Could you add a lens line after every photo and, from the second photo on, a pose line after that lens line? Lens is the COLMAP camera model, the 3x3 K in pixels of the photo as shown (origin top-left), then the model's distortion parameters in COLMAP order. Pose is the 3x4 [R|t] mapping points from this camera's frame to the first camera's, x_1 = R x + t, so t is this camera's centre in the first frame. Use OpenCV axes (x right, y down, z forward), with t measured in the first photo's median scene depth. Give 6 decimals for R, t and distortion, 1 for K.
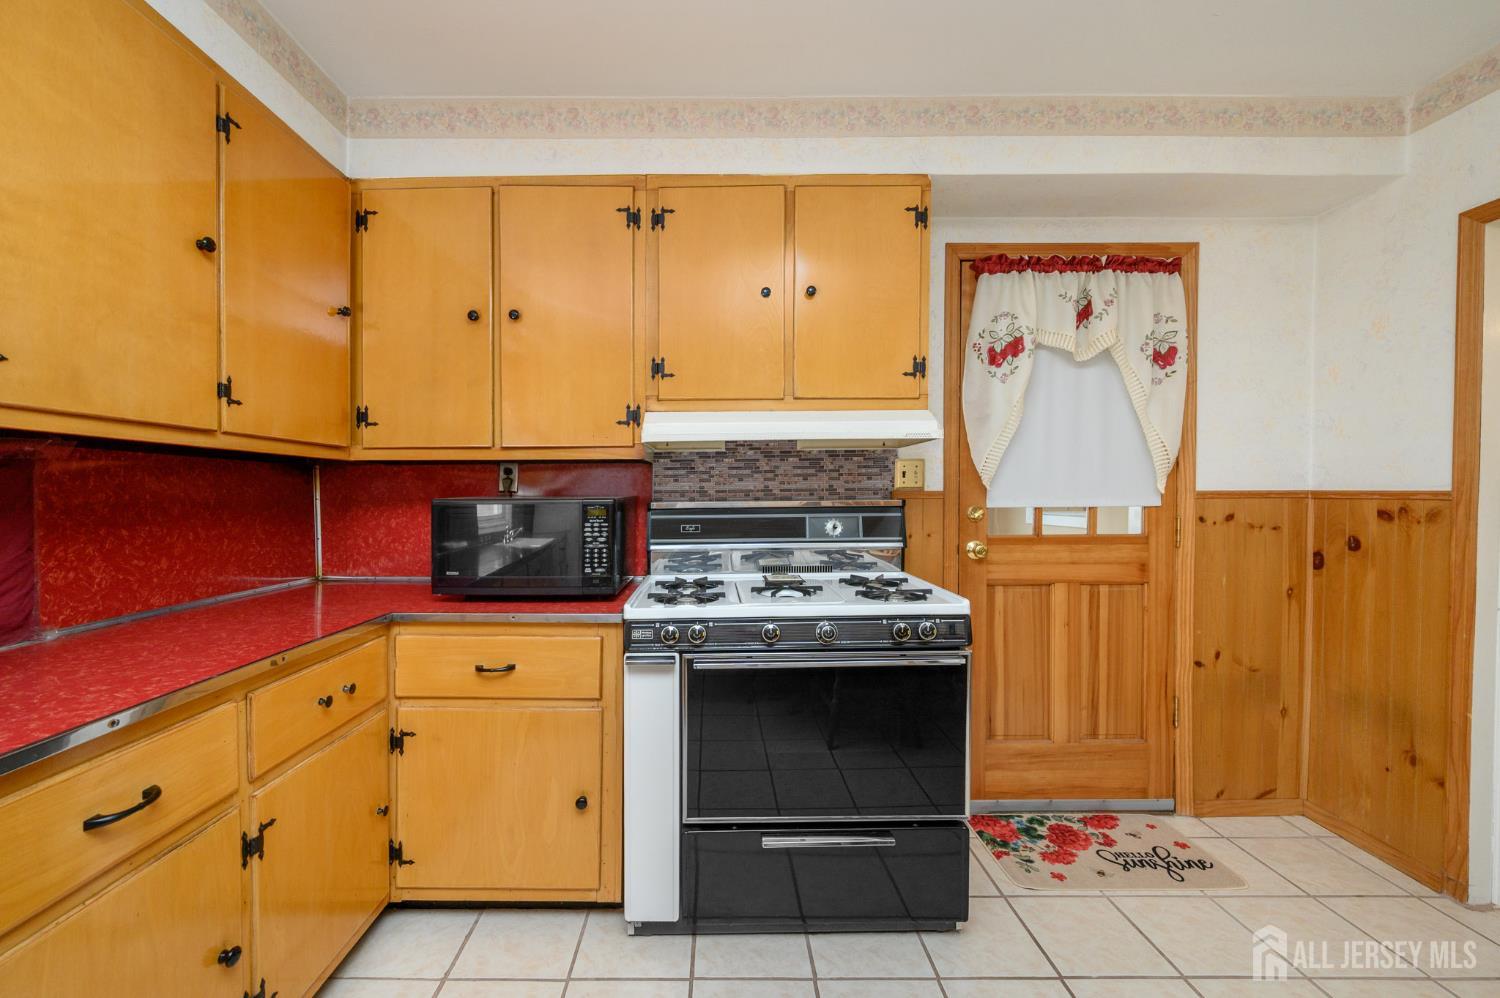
lens RADIAL K [[588.3, 0, 721.5], [0, 588.3, 499.0], [0, 0, 1]] dist [0.000363, 0.000001]
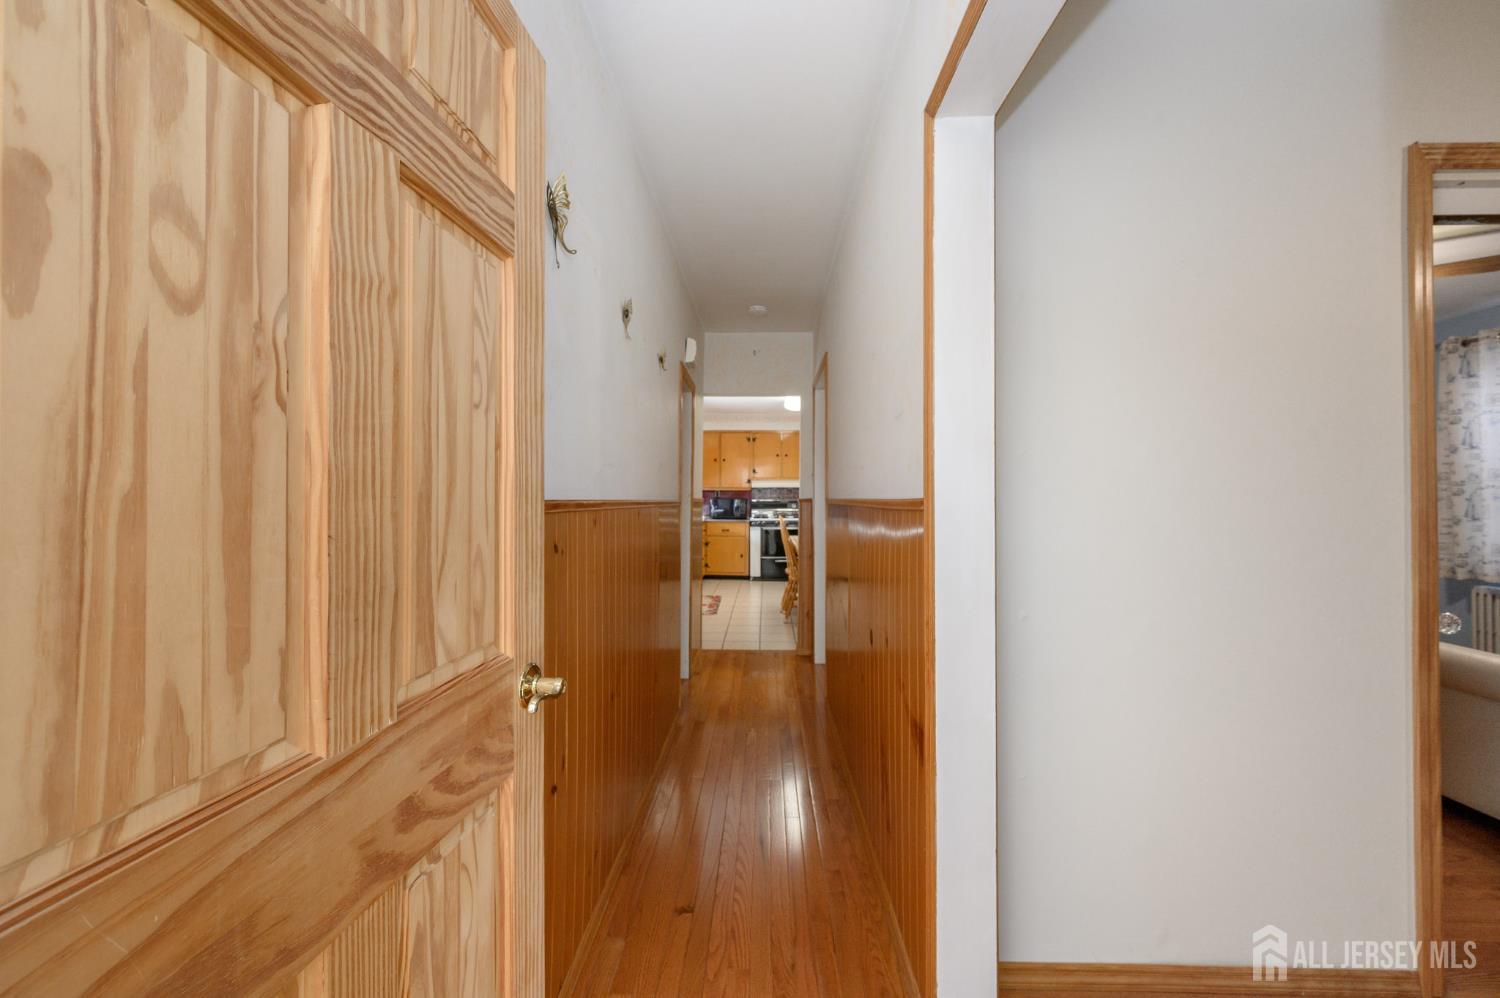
lens RADIAL K [[592.4, 0, 753.3], [0, 592.4, 493.7], [0, 0, 1]] dist [0.000126, -0.000012]
pose [[0.999681, -0.003645, -0.024986, 0.004464], [0.003122, 0.999775, -0.020965, 0.061445], [0.025057, 0.020880, 0.999468, -3.907377]]
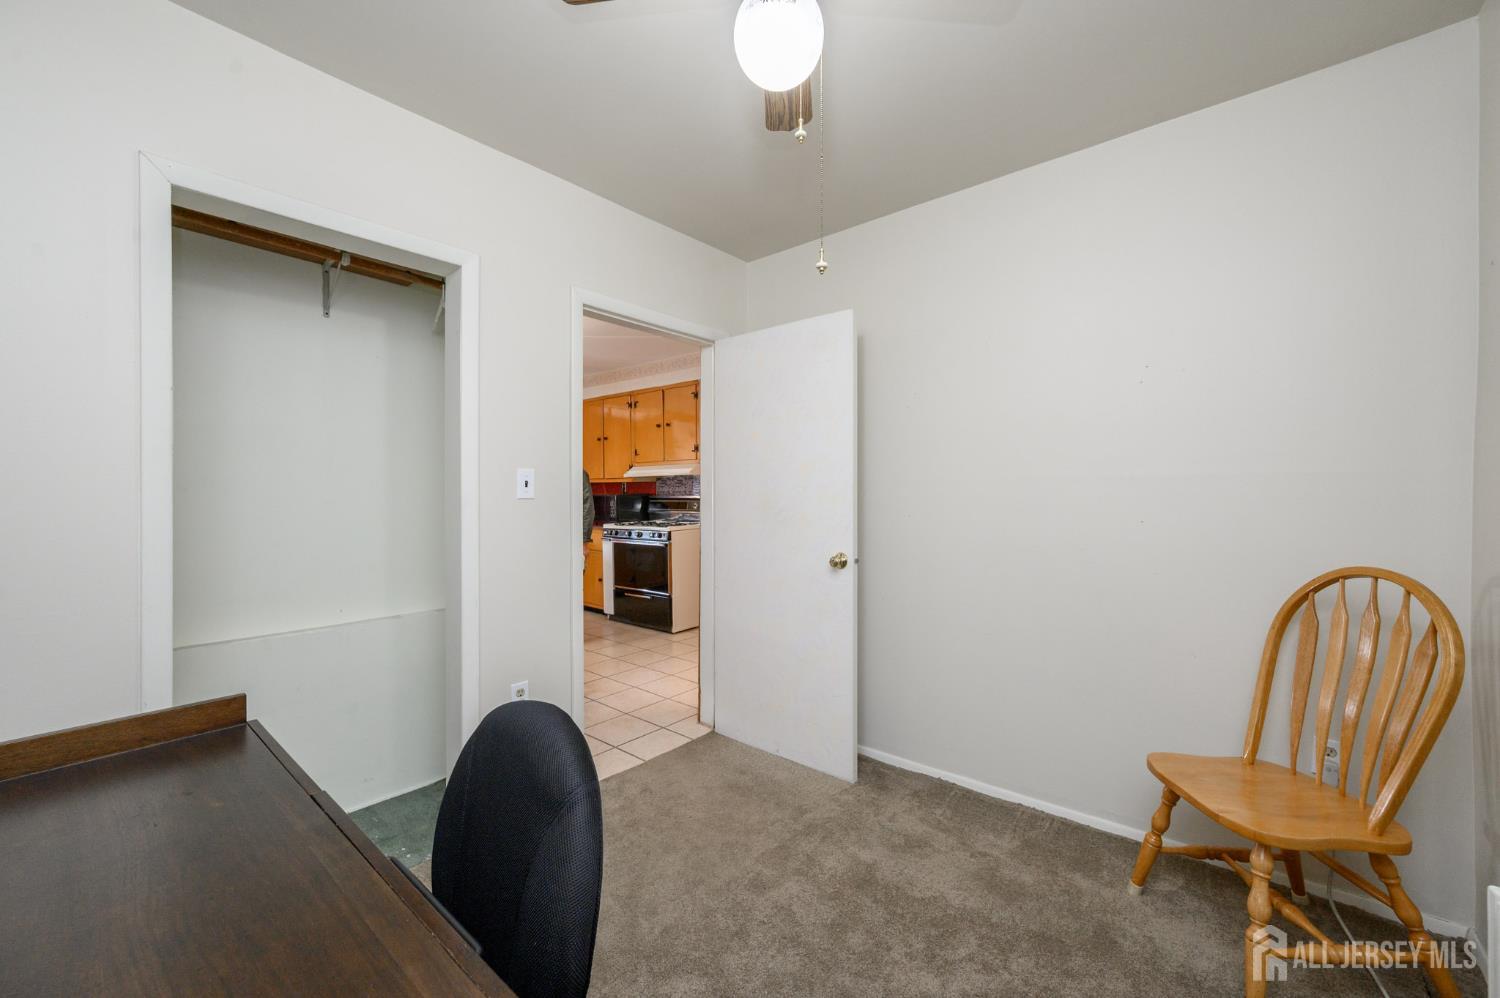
lens RADIAL K [[592.4, 0, 753.3], [0, 592.4, 493.7], [0, 0, 1]] dist [0.000126, -0.000012]
pose [[0.759863, 0.000139, -0.650083, 2.490429], [-0.007772, 0.999930, -0.008870, 0.018253], [0.650036, 0.011792, 0.759812, -1.003960]]
